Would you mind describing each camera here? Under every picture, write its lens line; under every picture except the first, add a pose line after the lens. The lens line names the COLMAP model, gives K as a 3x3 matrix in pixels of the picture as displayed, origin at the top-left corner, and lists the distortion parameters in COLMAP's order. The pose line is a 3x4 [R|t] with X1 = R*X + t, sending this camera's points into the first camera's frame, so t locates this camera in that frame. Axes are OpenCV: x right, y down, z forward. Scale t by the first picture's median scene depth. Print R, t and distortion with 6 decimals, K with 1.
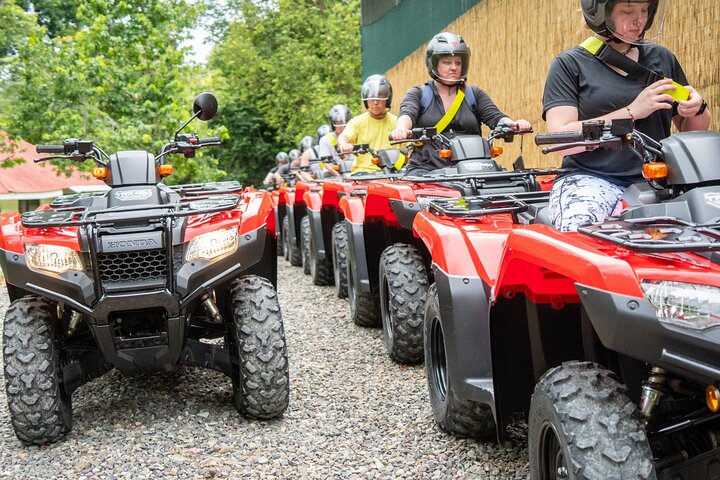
lens RADIAL K [[1084.9, 0, 360.0], [0, 1084.9, 240.0], [0, 0, 1]] dist [-0.035851, -0.029503]
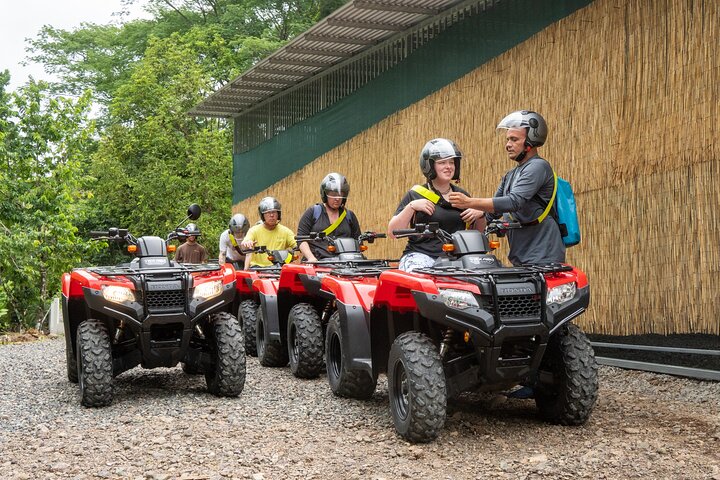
lens RADIAL K [[1084.9, 0, 360.0], [0, 1084.9, 240.0], [0, 0, 1]] dist [-0.035851, -0.029503]
pose [[0.988924, 0.035680, 0.144068, -0.130036], [-0.019340, 0.993376, -0.113270, 0.103675], [-0.147156, 0.109229, 0.983064, -0.672008]]
